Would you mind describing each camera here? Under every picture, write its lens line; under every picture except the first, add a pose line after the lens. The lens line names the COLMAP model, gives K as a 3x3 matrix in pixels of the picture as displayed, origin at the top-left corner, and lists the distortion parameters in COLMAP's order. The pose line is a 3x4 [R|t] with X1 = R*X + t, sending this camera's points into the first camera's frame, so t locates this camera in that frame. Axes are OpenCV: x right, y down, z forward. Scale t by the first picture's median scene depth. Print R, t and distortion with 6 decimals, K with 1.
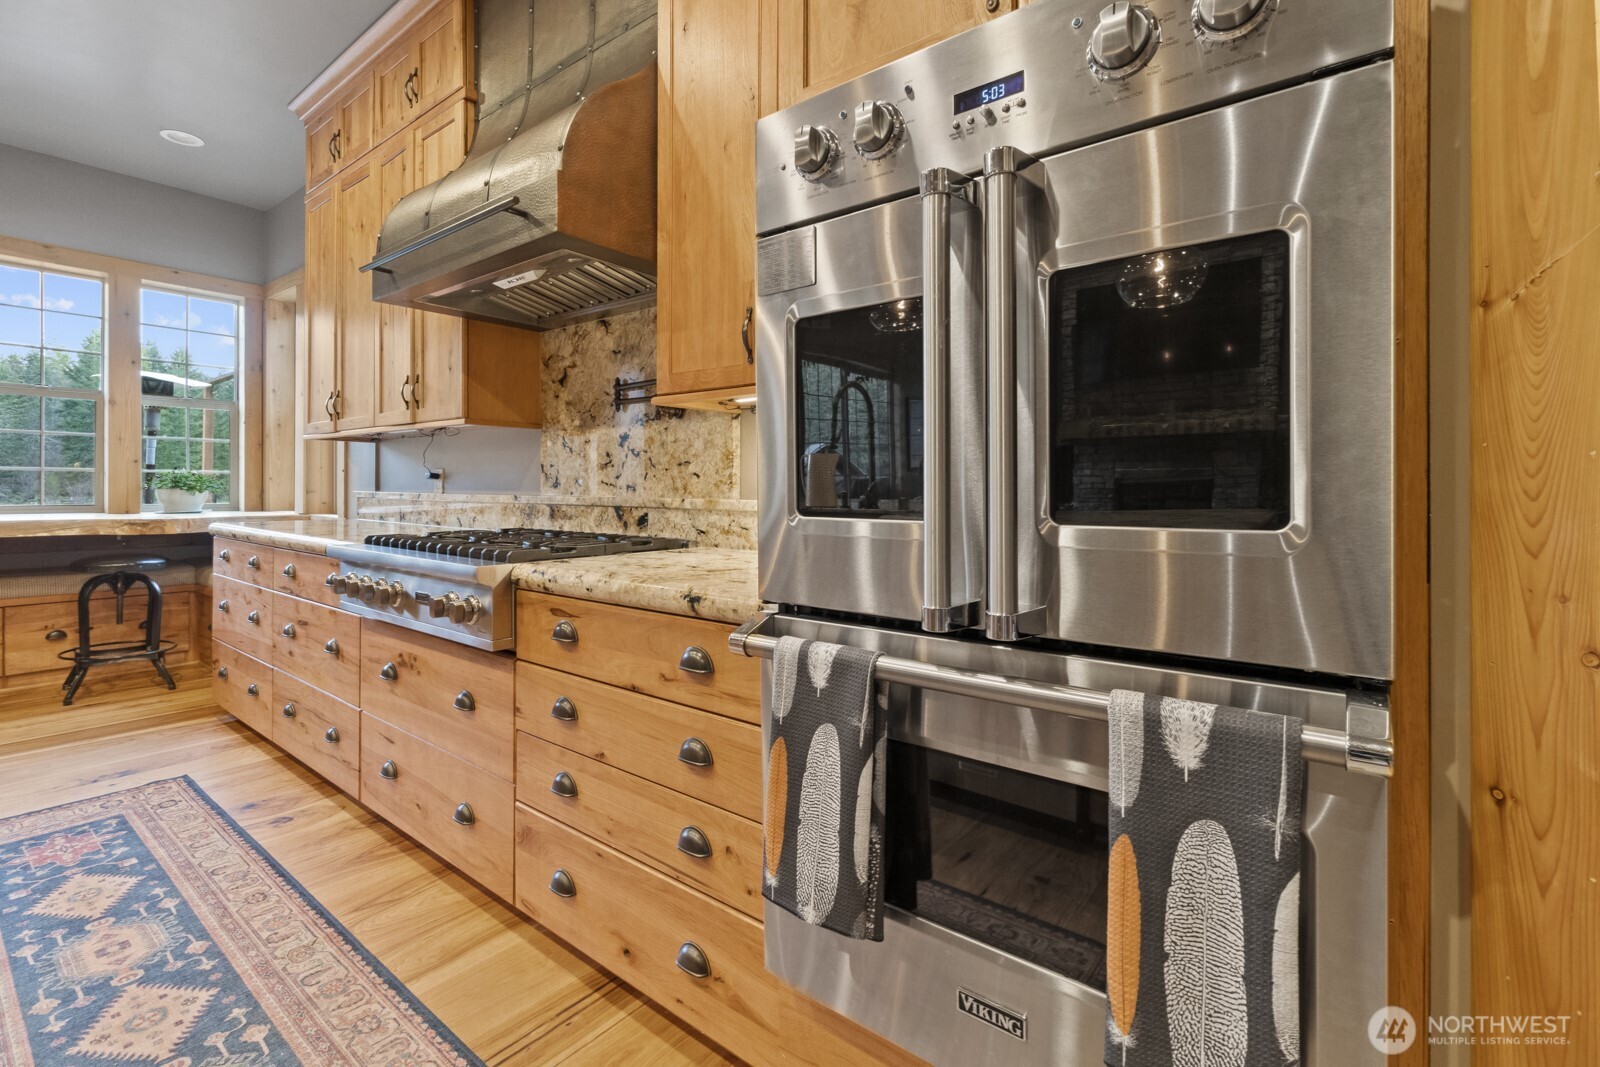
lens RADIAL K [[715.4, 0, 793.6], [0, 715.4, 491.4], [0, 0, 1]] dist [-0.003994, -0.000265]
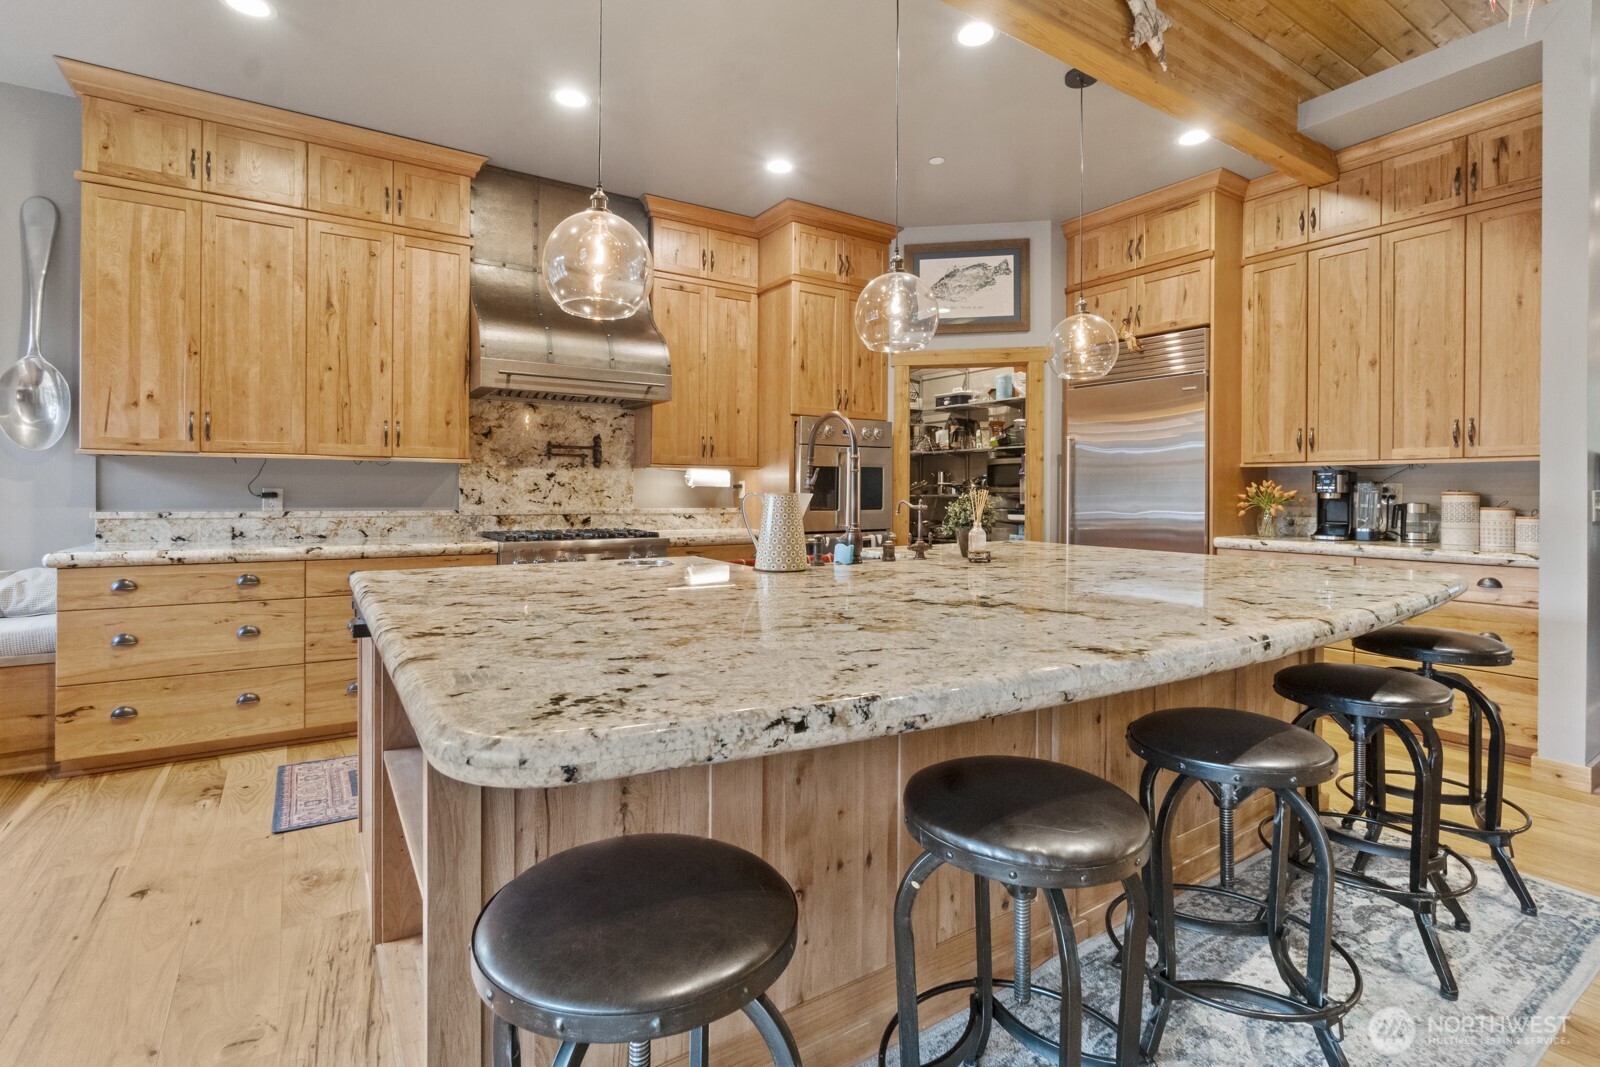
lens RADIAL K [[746.3, 0, 799.0], [0, 746.3, 493.6], [0, 0, 1]] dist [-0.012194, 0.002906]
pose [[0.313466, -0.005818, 0.949582, -1.763218], [0.000754, 0.999982, 0.005878, -0.039809], [-0.949599, -0.001126, 0.313464, -0.147062]]
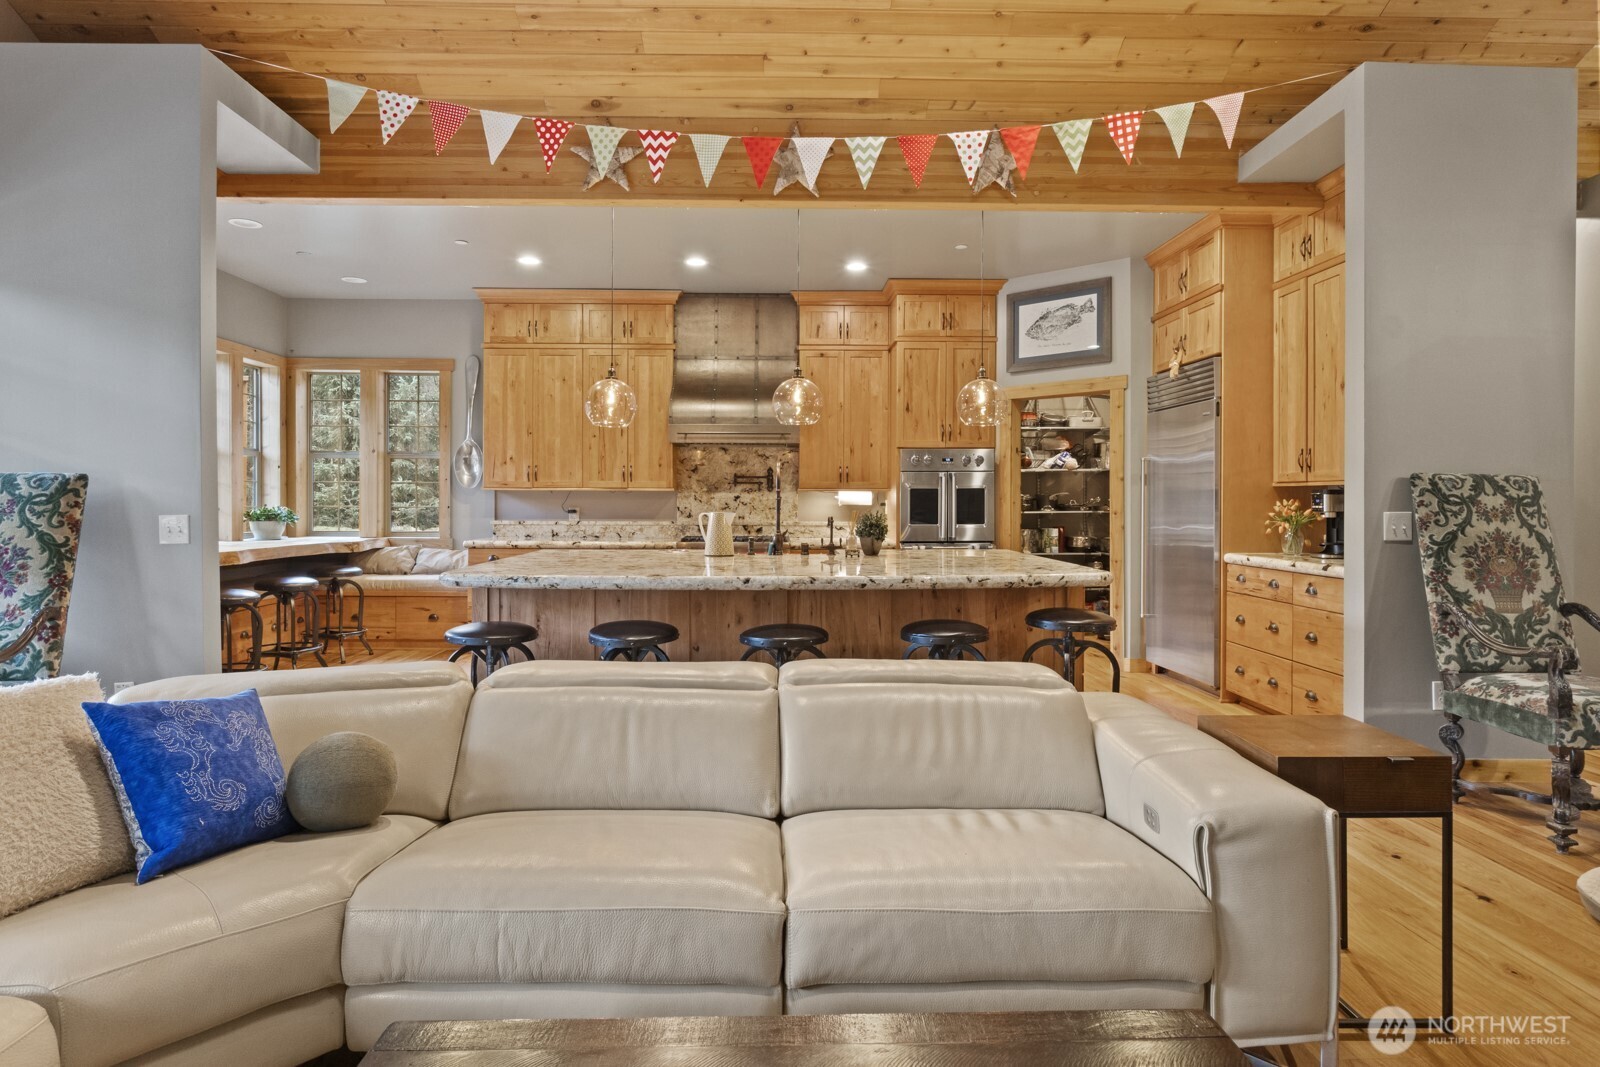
lens RADIAL K [[880.2, 0, 802.5], [0, 880.2, 504.0], [0, 0, 1]] dist [-0.007213, -0.001429]
pose [[0.762025, -0.004822, 0.647529, -2.016983], [0.004634, 0.999987, 0.001994, -0.056733], [-0.647531, 0.001481, 0.762038, -1.452135]]
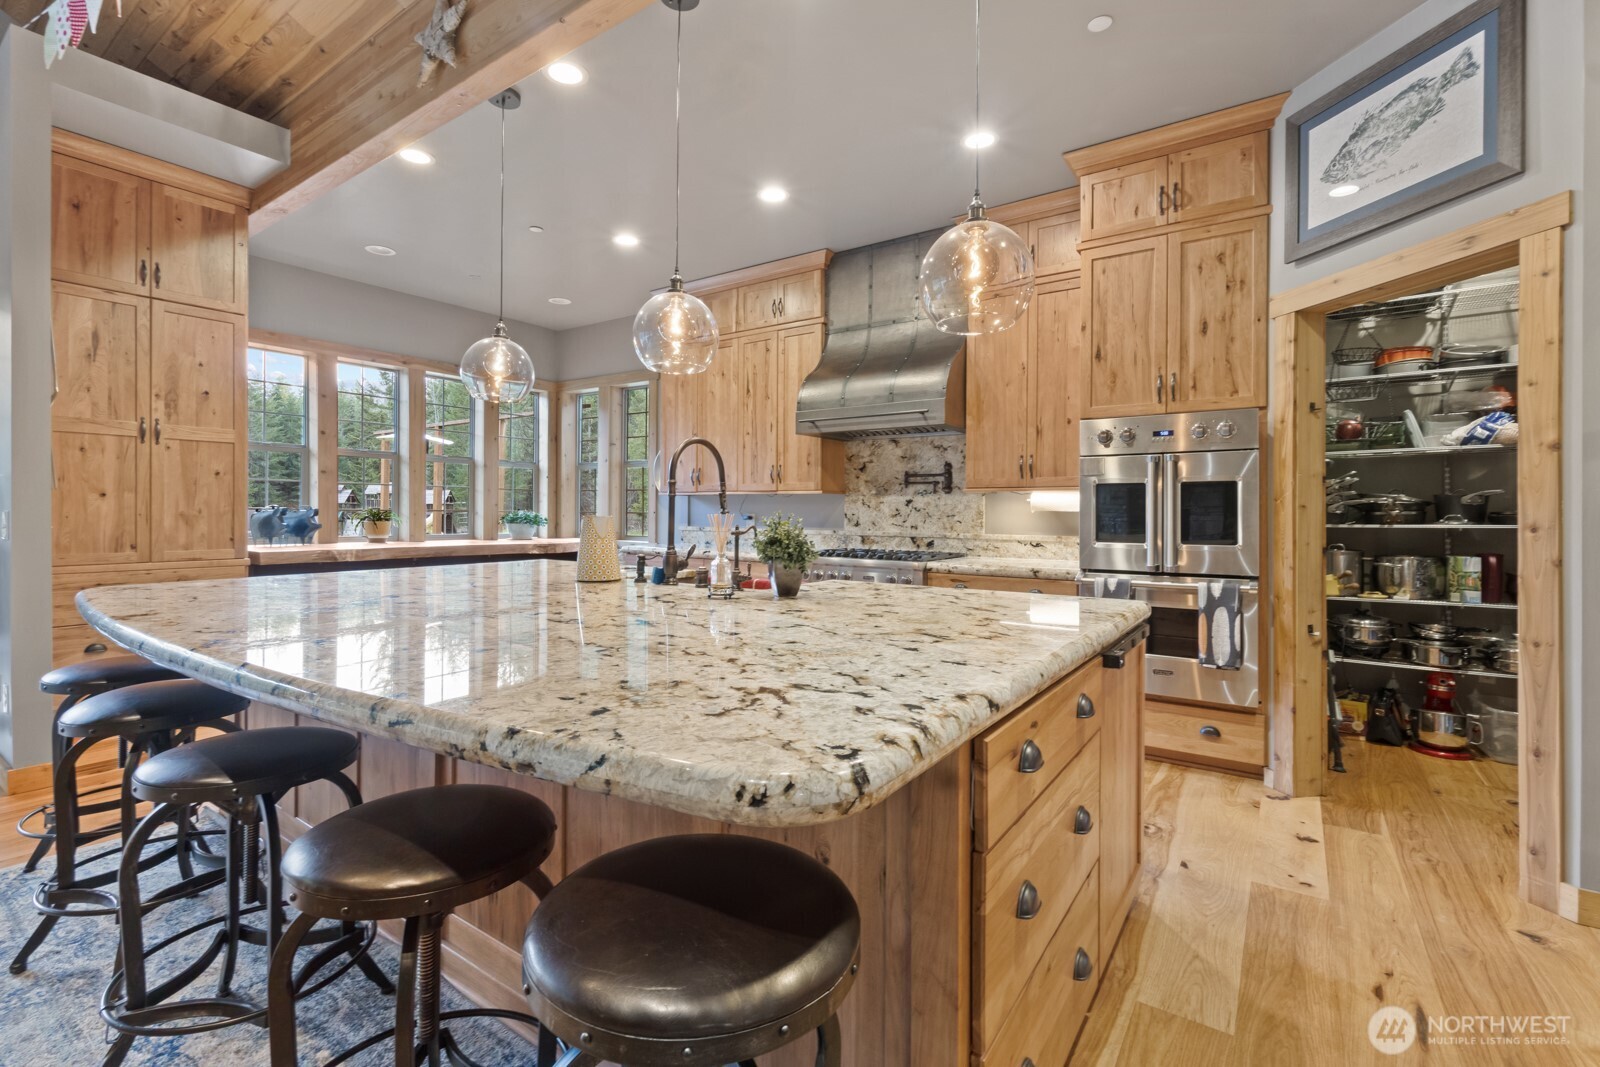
lens RADIAL K [[715.4, 0, 799.7], [0, 715.4, 514.7], [0, 0, 1]] dist [-0.003994, -0.000265]
pose [[0.998281, 0.002180, 0.058571, -0.643175], [-0.002072, 0.999996, -0.001894, -0.034593], [-0.058575, 0.001770, 0.998281, -0.920801]]
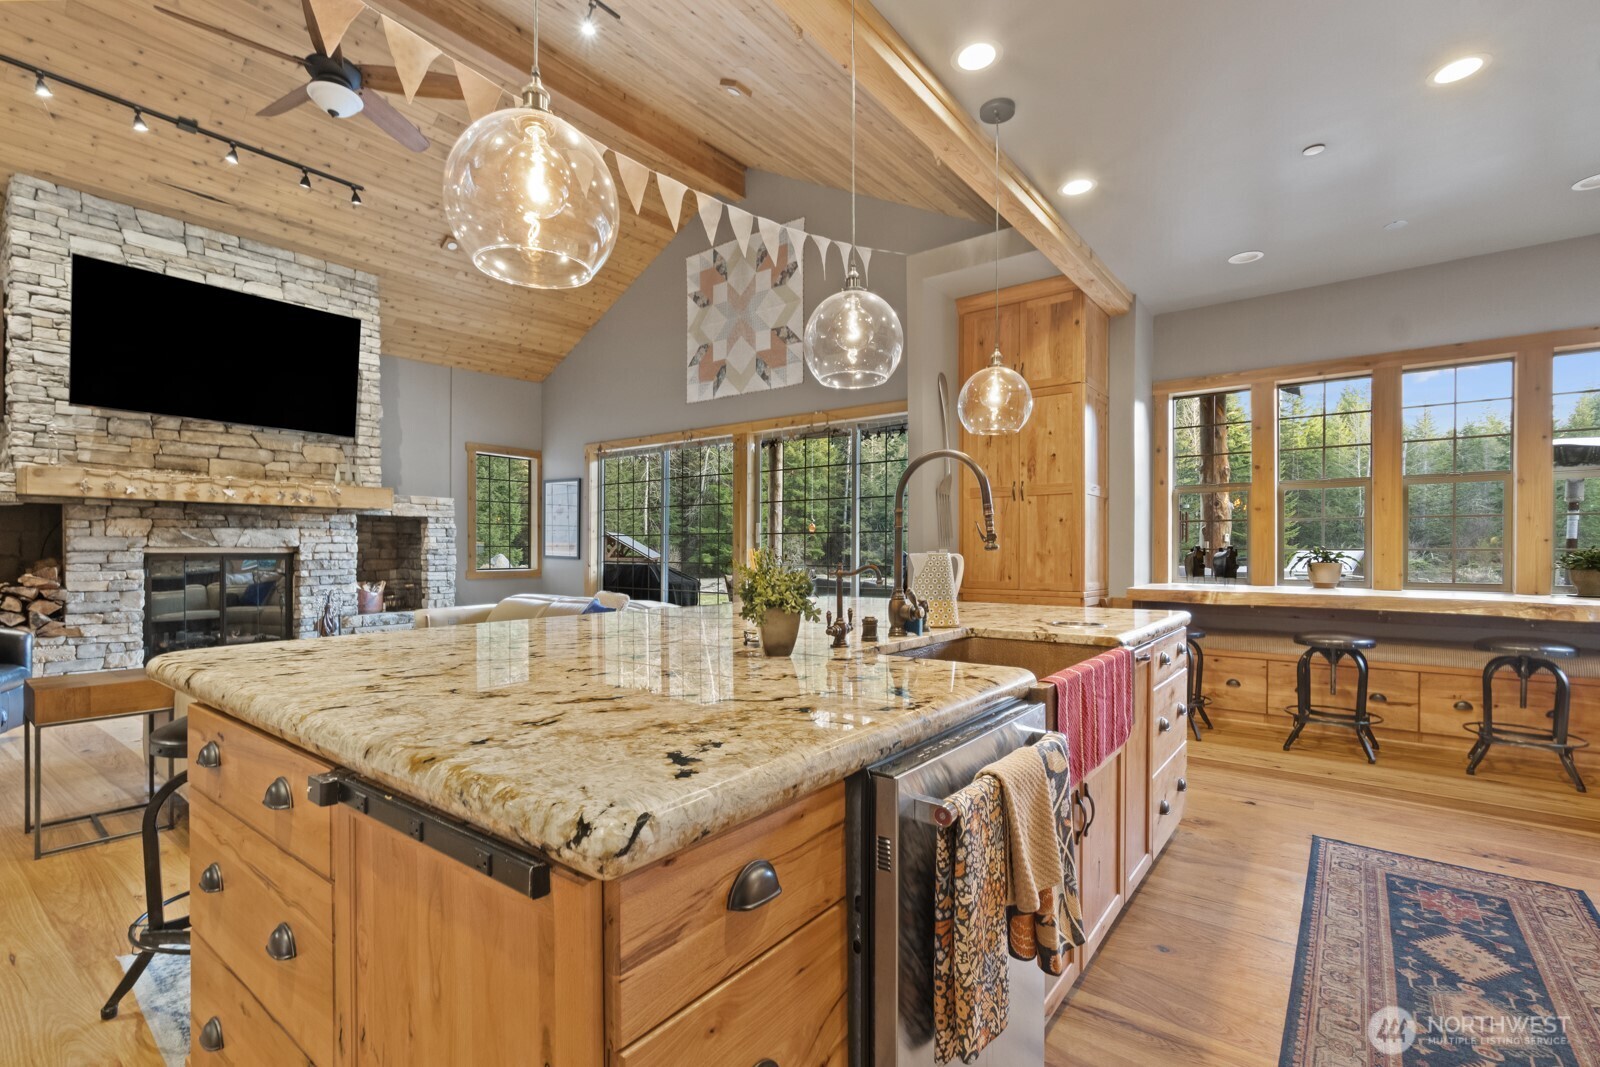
lens RADIAL K [[715.4, 0, 794.9], [0, 715.4, 559.4], [0, 0, 1]] dist [-0.003994, -0.000265]
pose [[0.004304, 0.003503, -0.999985, 0.054285], [-0.010477, 0.999939, 0.003457, -0.020187], [0.999936, 0.010462, 0.004341, -0.020056]]
